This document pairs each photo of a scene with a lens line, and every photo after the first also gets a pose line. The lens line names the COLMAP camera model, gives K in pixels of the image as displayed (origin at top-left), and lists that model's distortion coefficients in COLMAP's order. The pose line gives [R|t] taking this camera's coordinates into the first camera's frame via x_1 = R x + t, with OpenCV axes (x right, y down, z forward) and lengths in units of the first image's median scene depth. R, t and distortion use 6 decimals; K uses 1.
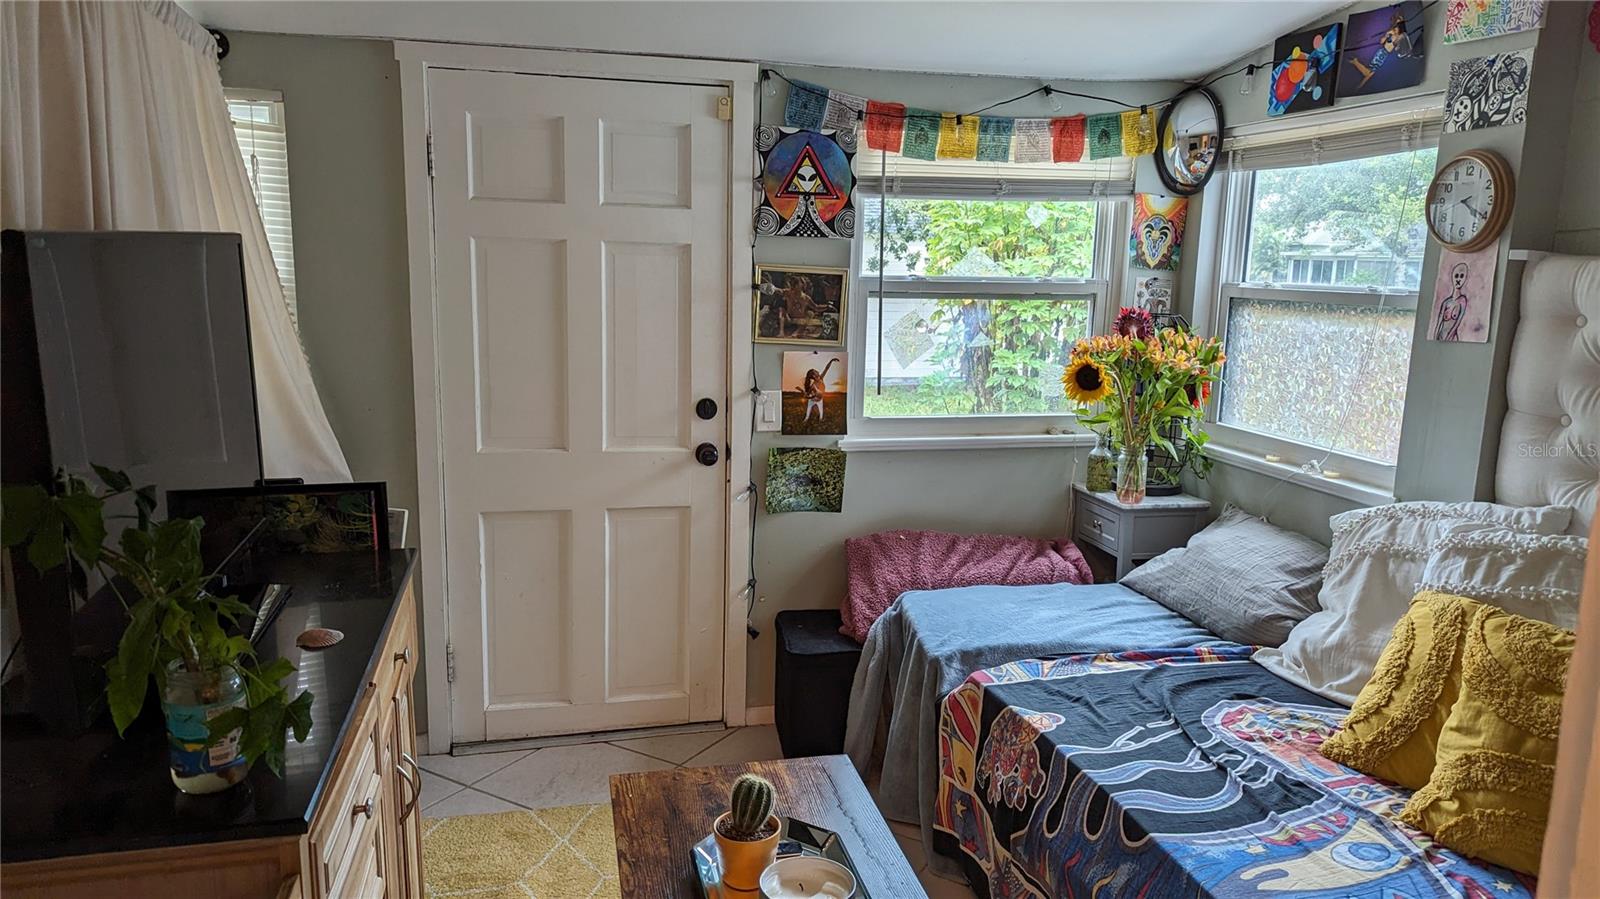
lens RADIAL K [[1139.1, 0, 794.5], [0, 1139.1, 448.2], [0, 0, 1]] dist [0.053519, -0.055708]
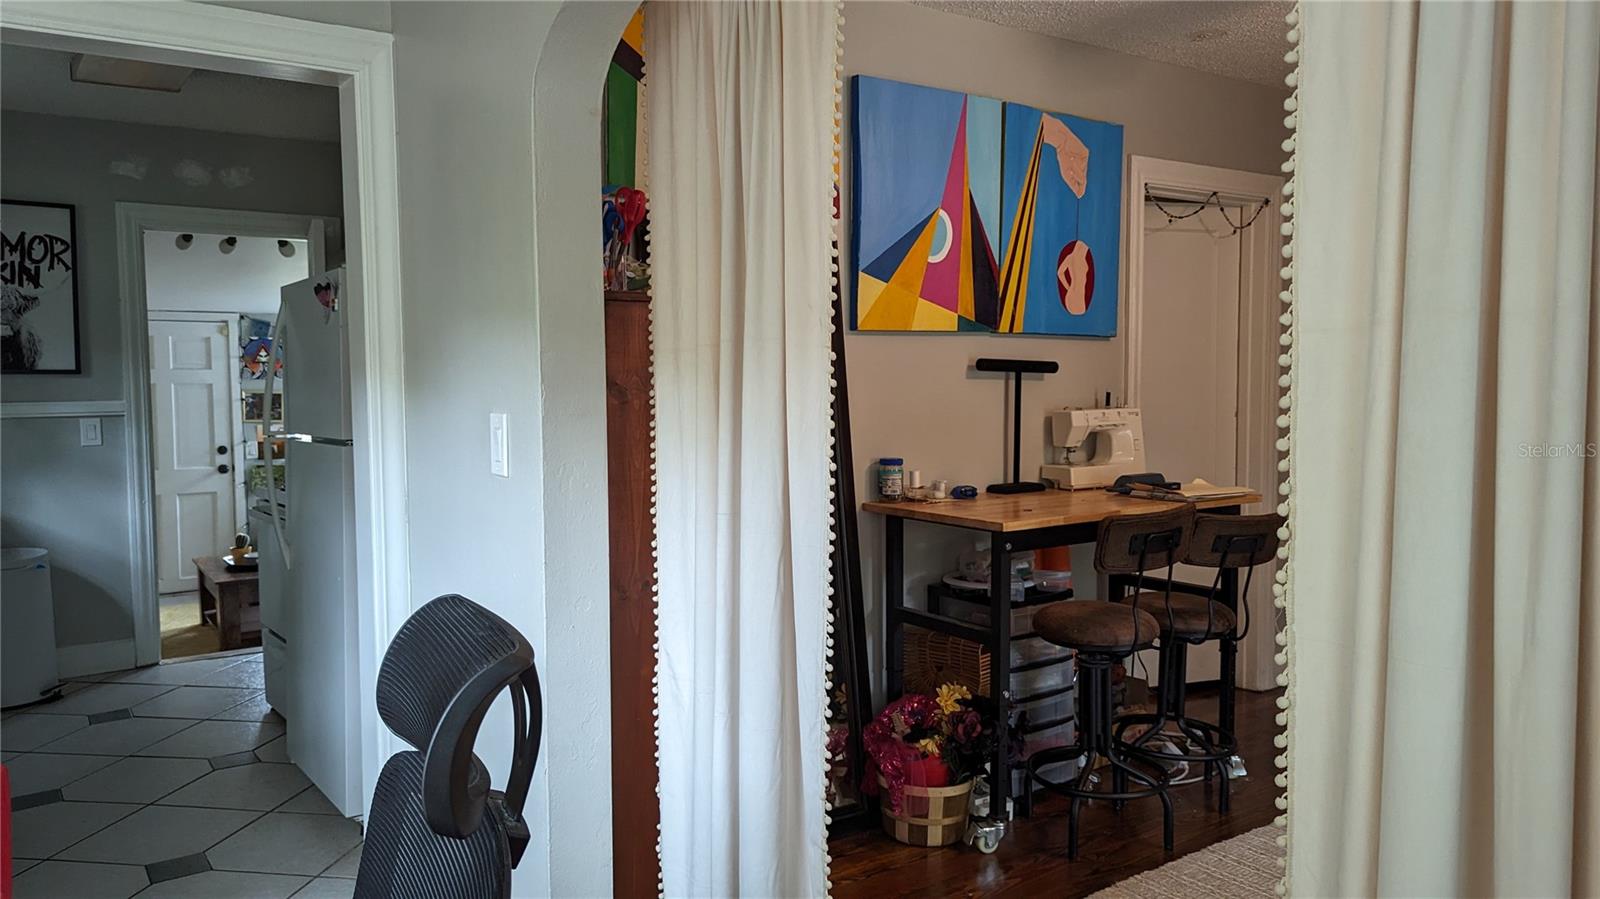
lens RADIAL K [[1139.1, 0, 794.5], [0, 1139.1, 448.2], [0, 0, 1]] dist [0.053519, -0.055708]
pose [[0.925806, -0.049621, 0.374727, 0.131935], [0.086863, 0.992744, -0.083149, 0.270198], [-0.367882, 0.109530, 0.923399, -1.702054]]
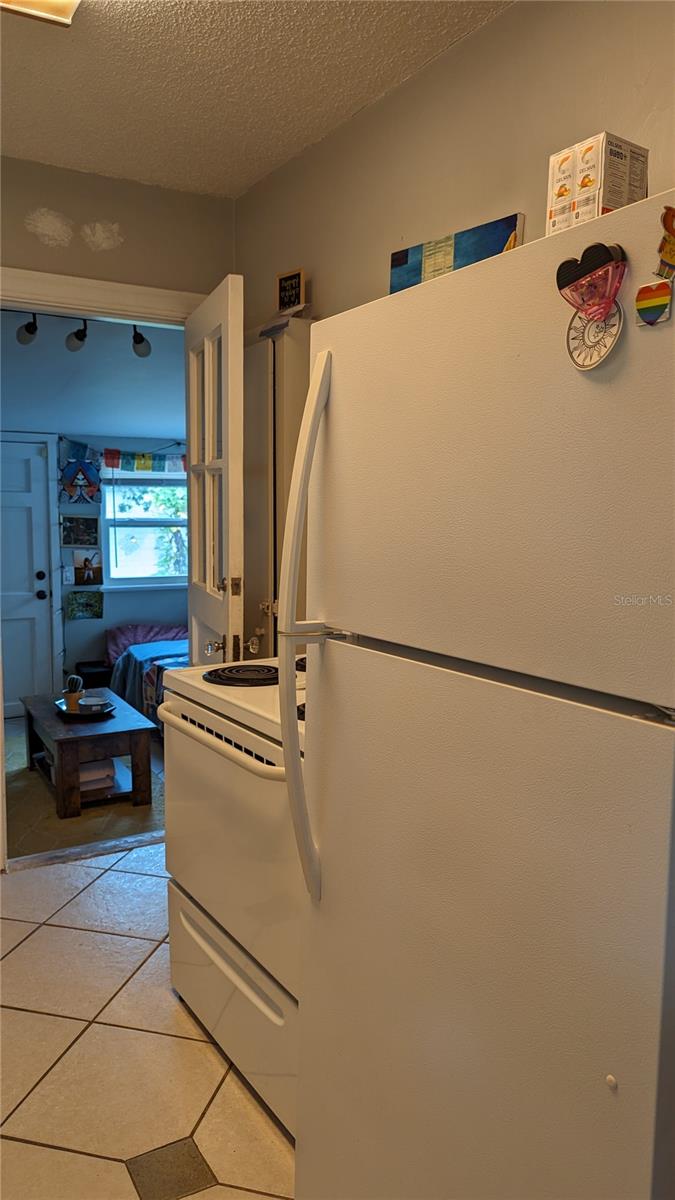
lens RADIAL K [[854.4, 0, 330.5], [0, 854.4, 598.3], [0, 0, 1]] dist [0.053519, -0.055708]
pose [[0.955659, -0.046377, 0.290800, -0.023304], [0.061022, 0.997274, -0.041490, 0.123271], [-0.288083, 0.057396, 0.955884, -0.874574]]
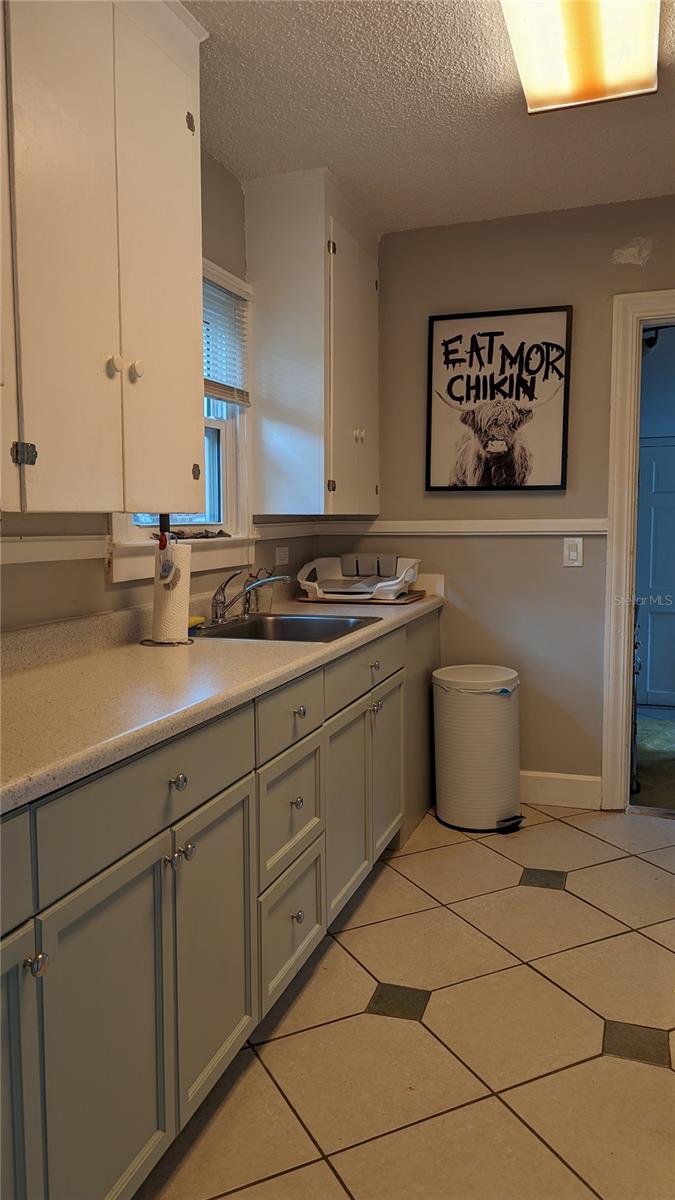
lens RADIAL K [[858.8, 0, 338.9], [0, 858.8, 593.5], [0, 0, 1]] dist [0.050860, -0.054052]
pose [[0.840513, 0.023172, -0.541296, 0.178069], [-0.070277, 0.995307, -0.066517, 0.182480], [0.537215, 0.093949, 0.838197, -0.993665]]
